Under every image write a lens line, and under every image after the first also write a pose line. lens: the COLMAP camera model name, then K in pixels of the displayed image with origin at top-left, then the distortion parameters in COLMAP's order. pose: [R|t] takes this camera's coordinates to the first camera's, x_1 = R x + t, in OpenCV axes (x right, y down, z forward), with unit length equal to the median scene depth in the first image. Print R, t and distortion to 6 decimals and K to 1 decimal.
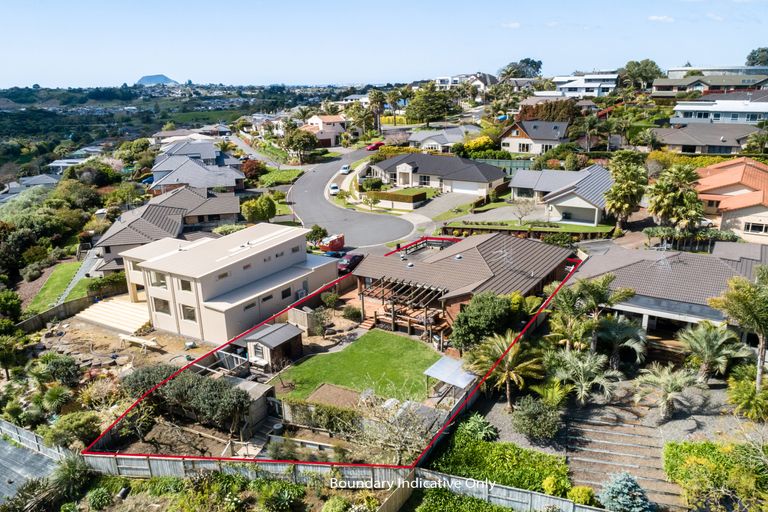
lens RADIAL K [[586.4, 0, 383.6], [0, 586.4, 256.1], [0, 0, 1]] dist [-0.023587, 0.006750]
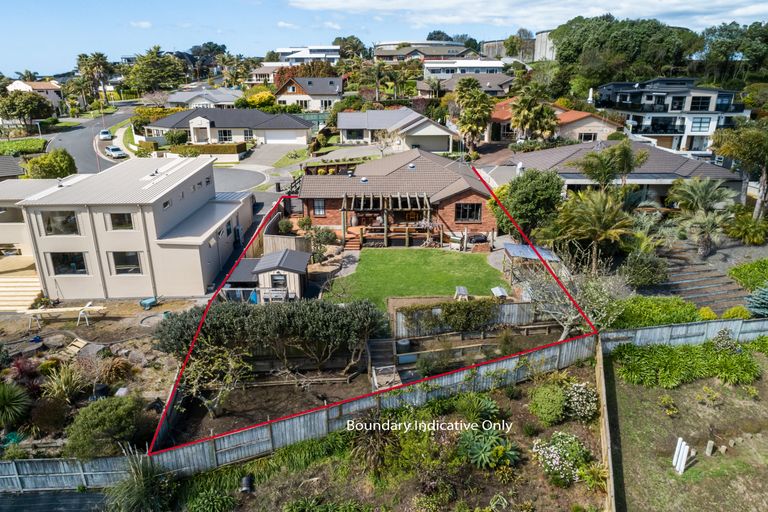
lens RADIAL K [[586.4, 0, 378.2], [0, 586.4, 281.1], [0, 0, 1]] dist [-0.023587, 0.006750]
pose [[0.852224, -0.160536, 0.497938, -0.309429], [0.141267, 0.987016, 0.076437, 0.078520], [-0.503744, 0.005201, 0.863838, 0.184514]]
